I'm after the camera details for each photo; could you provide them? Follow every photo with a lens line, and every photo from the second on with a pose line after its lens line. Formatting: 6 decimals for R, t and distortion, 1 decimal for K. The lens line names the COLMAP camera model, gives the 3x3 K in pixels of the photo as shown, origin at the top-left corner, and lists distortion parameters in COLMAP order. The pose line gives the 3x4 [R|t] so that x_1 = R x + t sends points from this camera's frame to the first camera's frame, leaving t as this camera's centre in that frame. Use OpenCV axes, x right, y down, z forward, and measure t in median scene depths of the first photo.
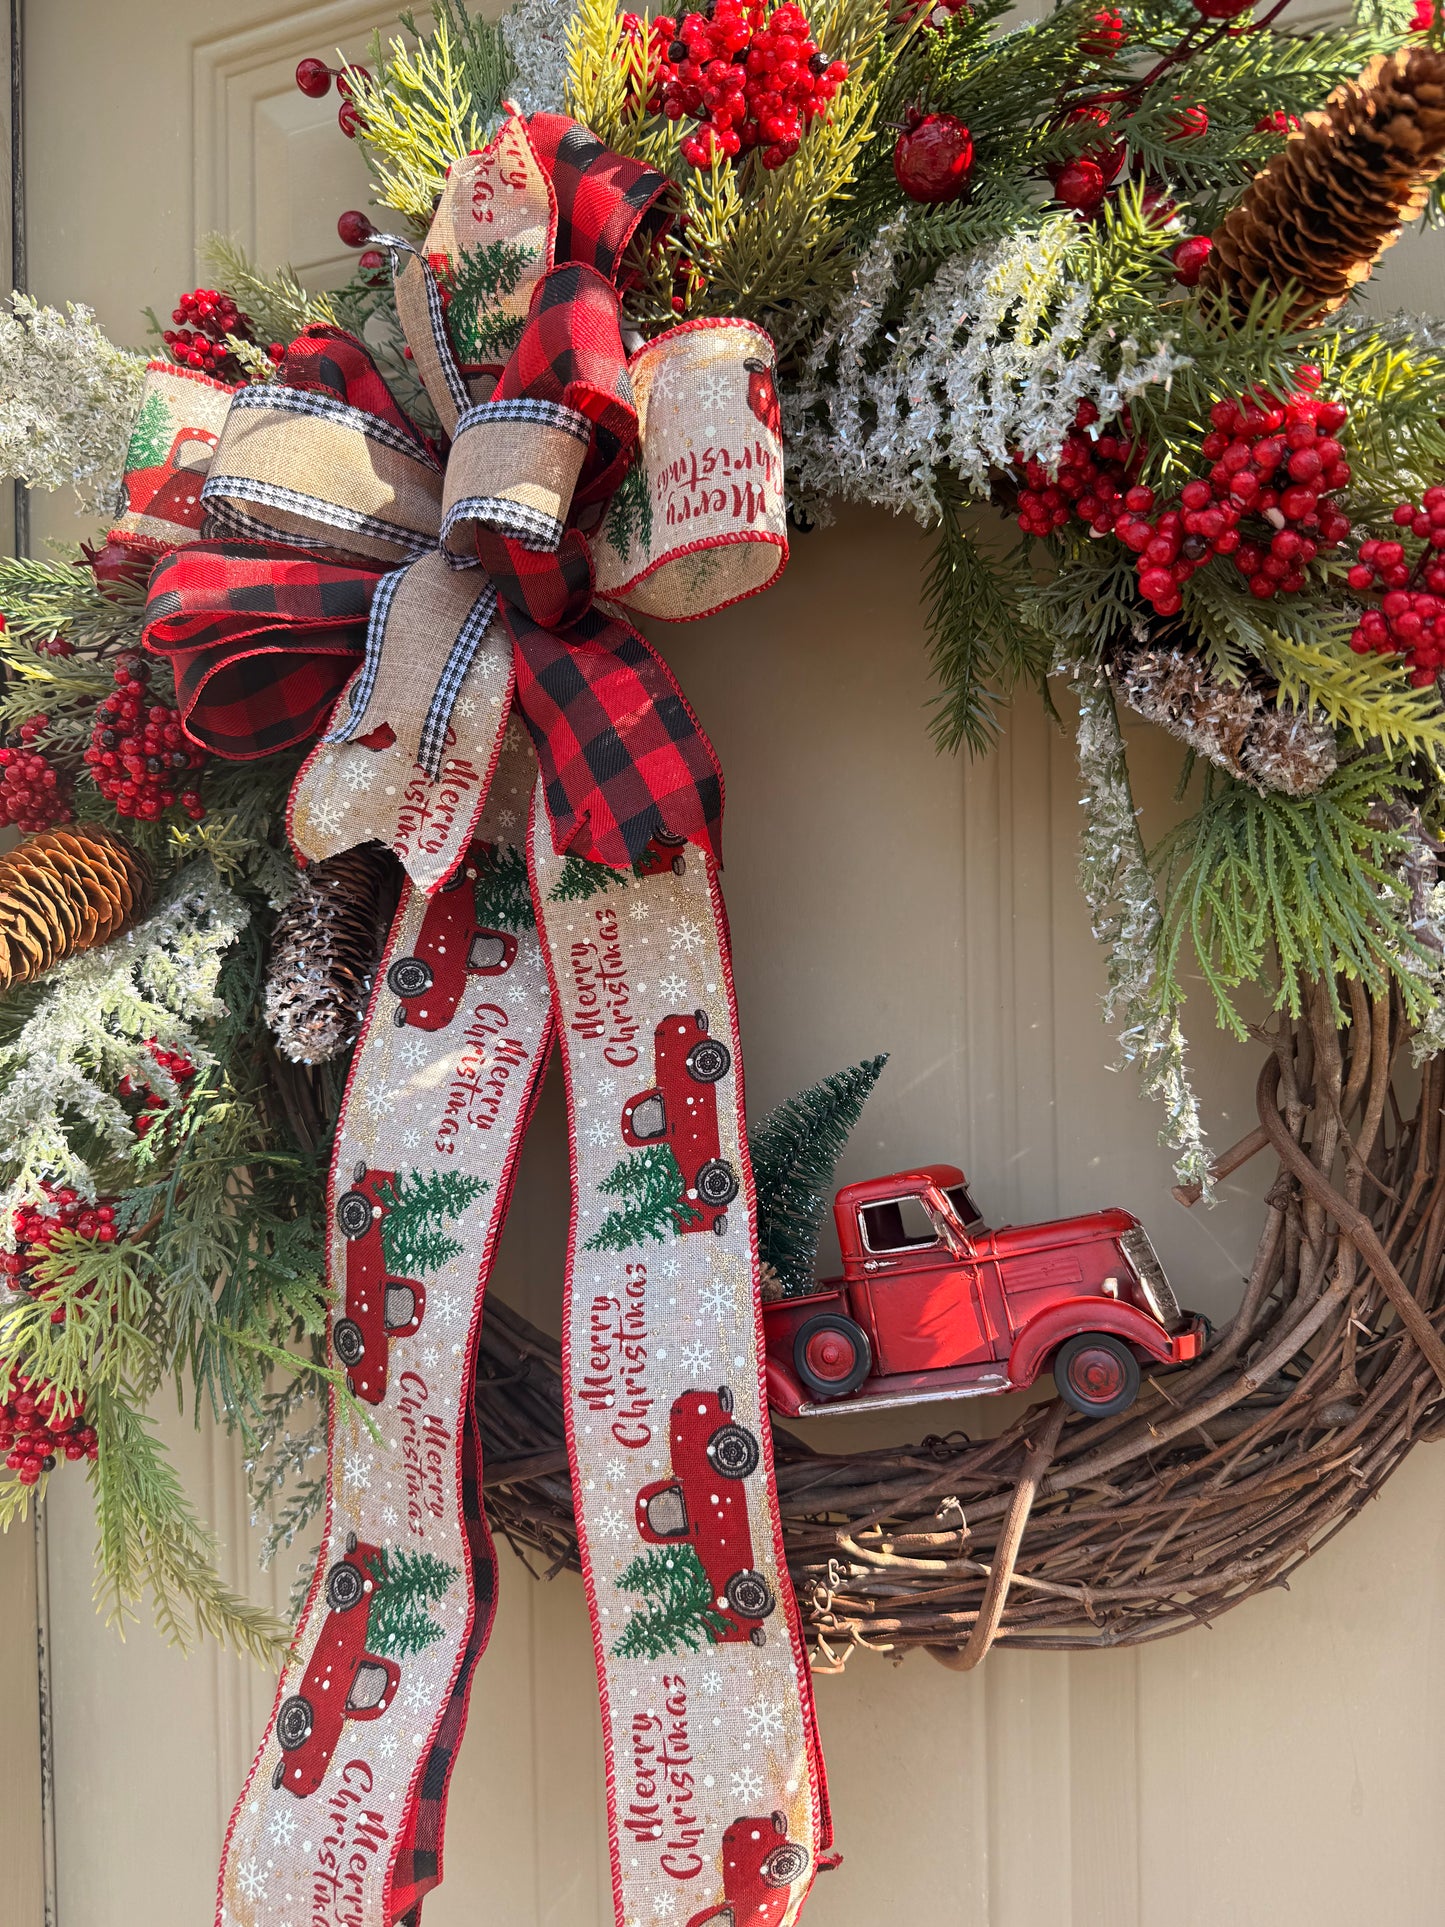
lens RADIAL K [[1392.9, 0, 722.5], [0, 1392.9, 963.5], [0, 0, 1]] dist [-0.007412, -0.041312]
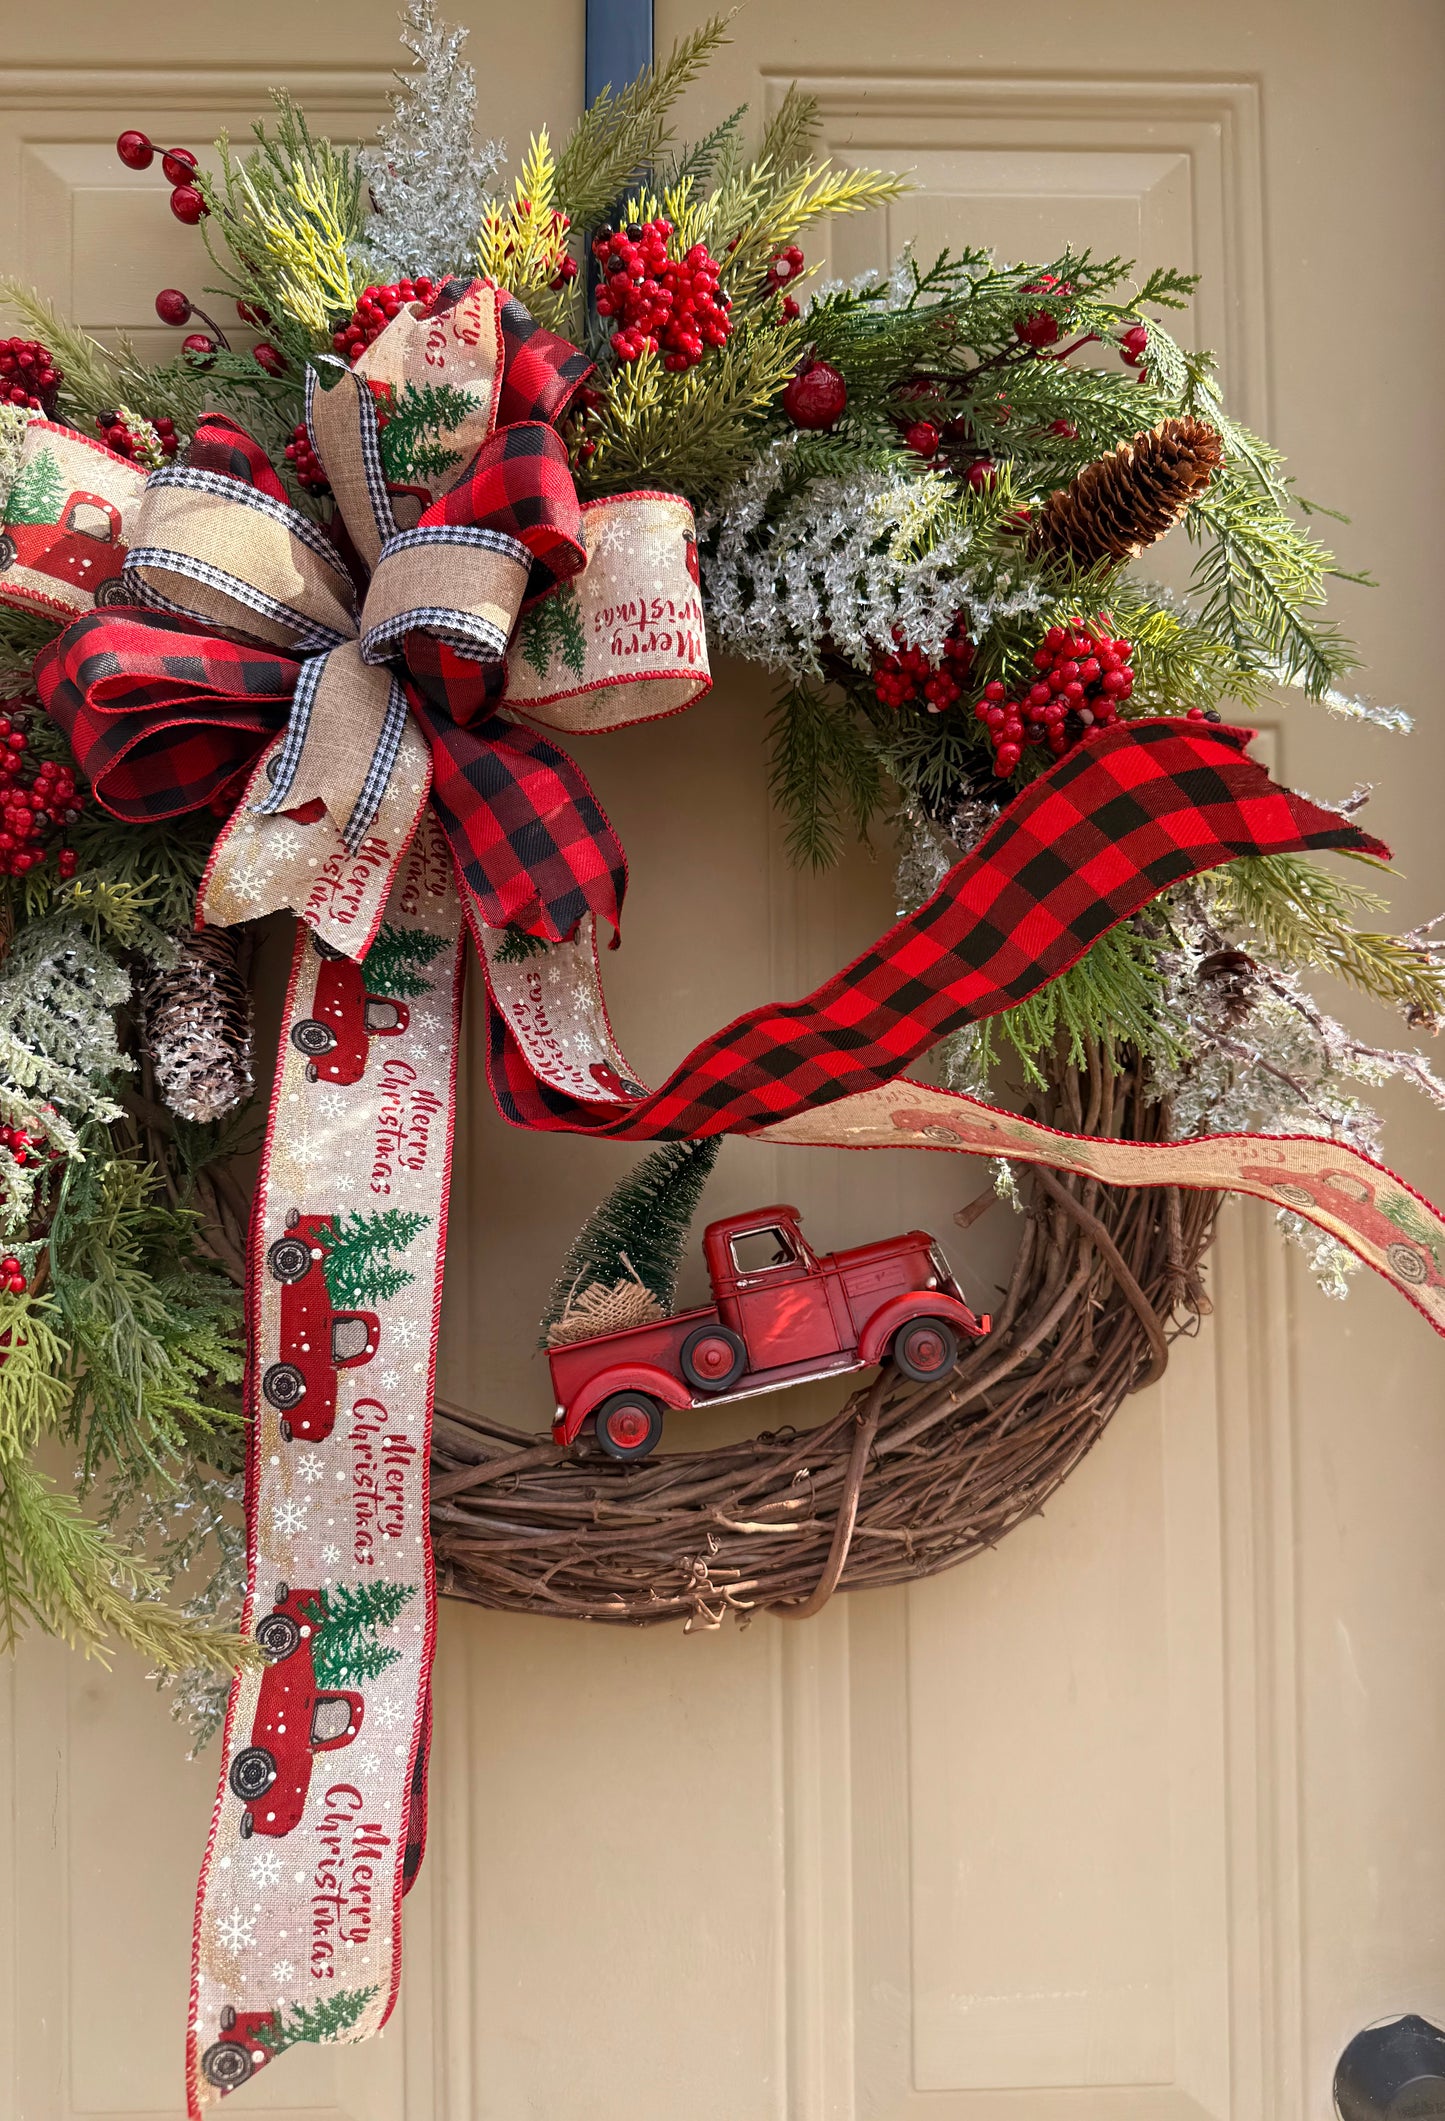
lens RADIAL K [[1514.7, 0, 785.4], [0, 1514.7, 1061.3], [0, 0, 1]] dist [0.008371, -0.065103]
pose [[0.909263, 0.021594, 0.415661, -0.395774], [-0.005558, 0.999194, -0.039751, 0.074871], [-0.416184, 0.033834, 0.908651, -0.209925]]
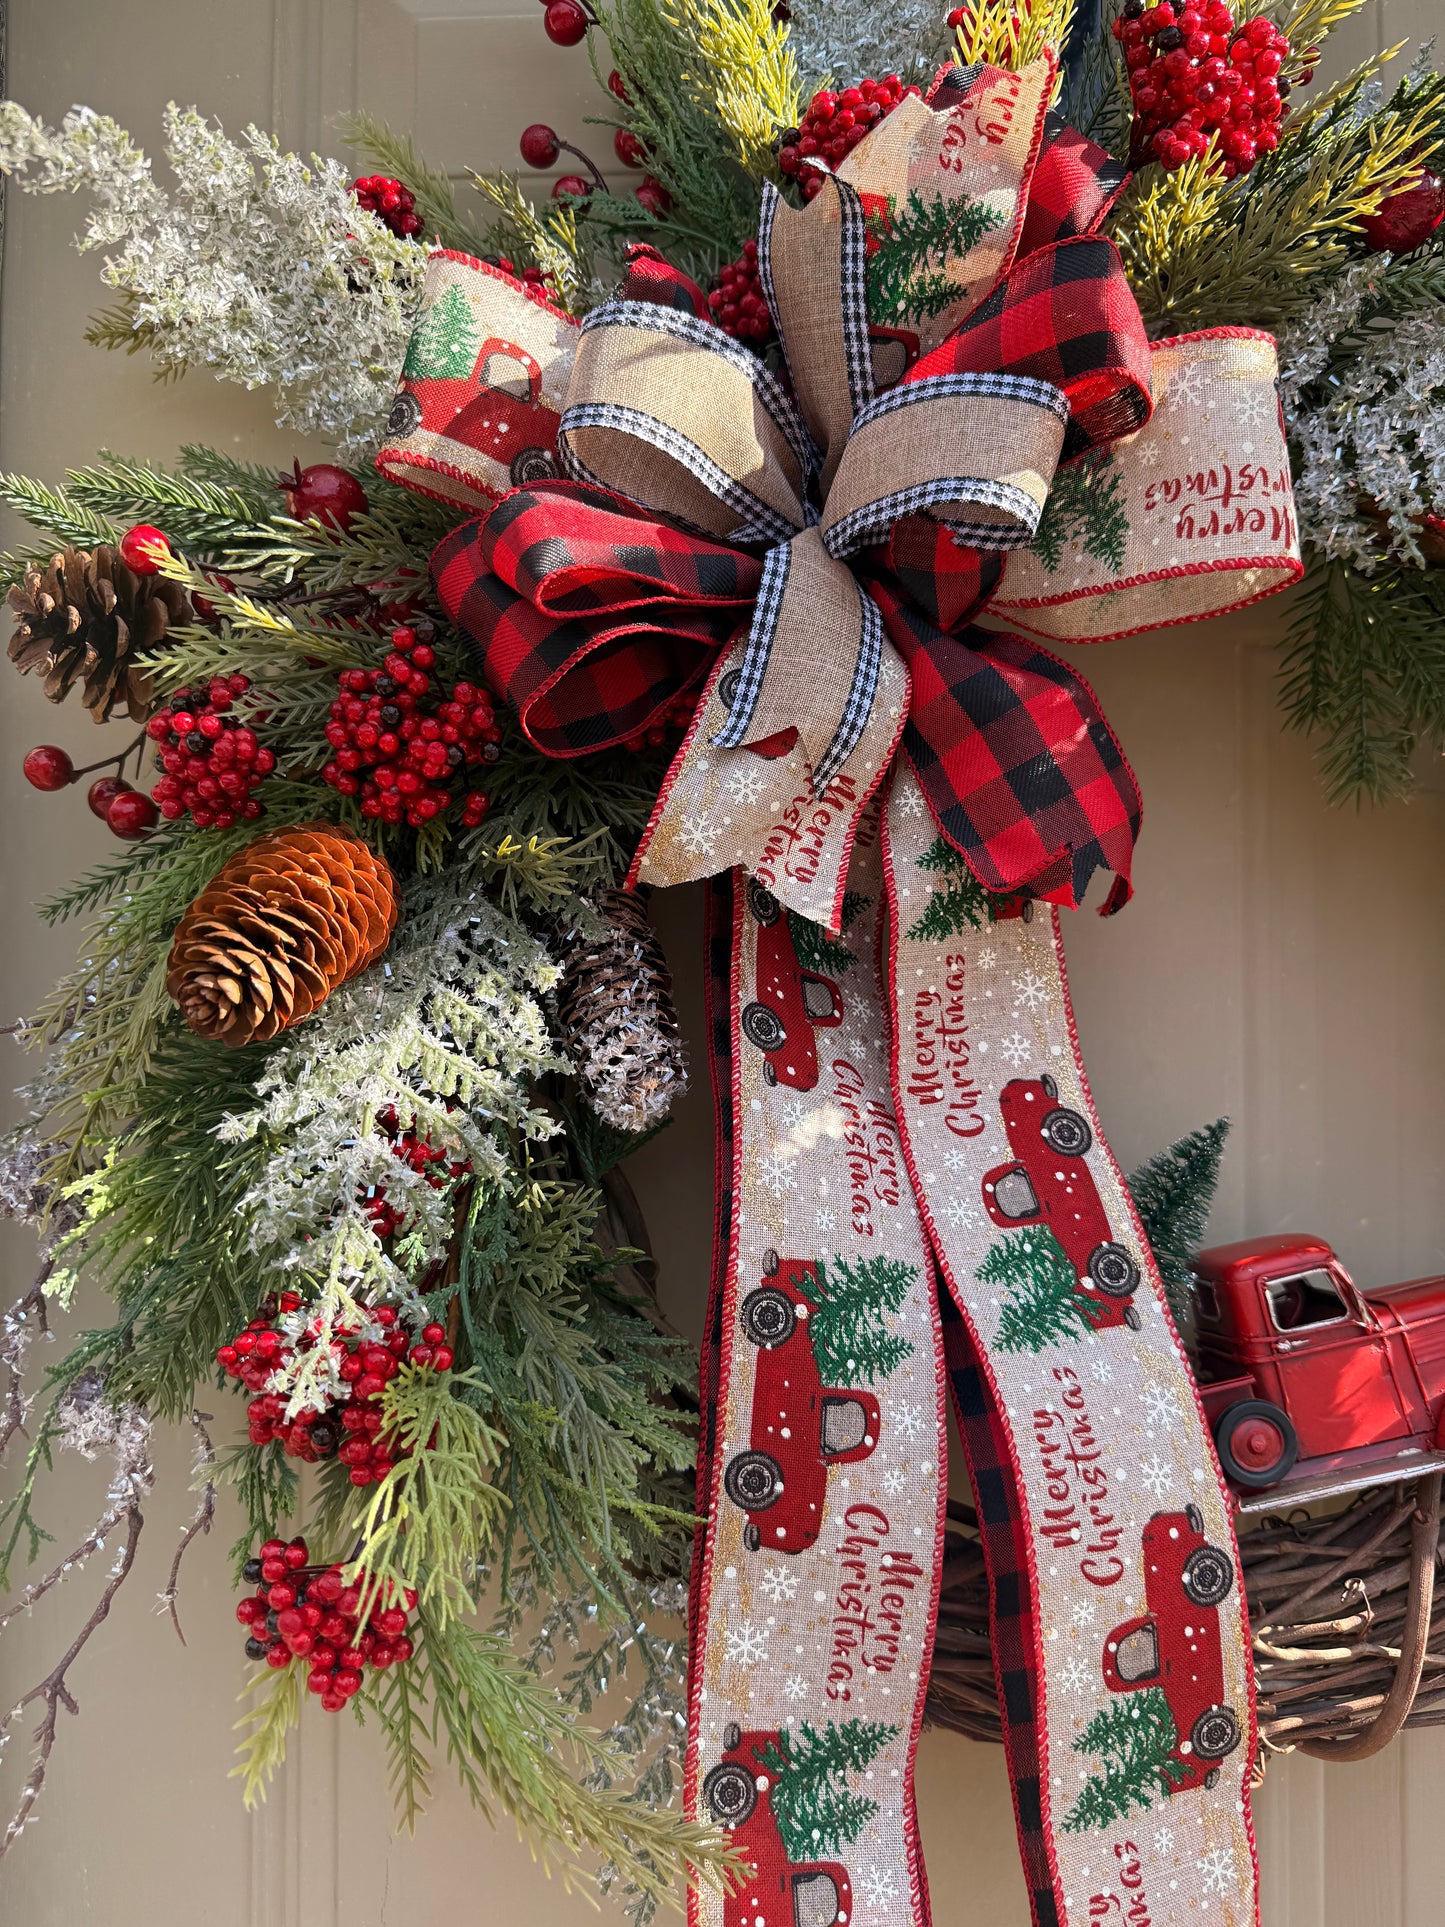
lens RADIAL K [[1412.5, 0, 722.5], [0, 1412.5, 963.5], [0, 0, 1]] dist [0.039740, -0.123899]
pose [[0.942970, 0.031965, 0.331339, -0.563287], [-0.019301, 0.998955, -0.041441, 0.006901], [-0.332317, 0.032682, 0.942601, 0.210278]]
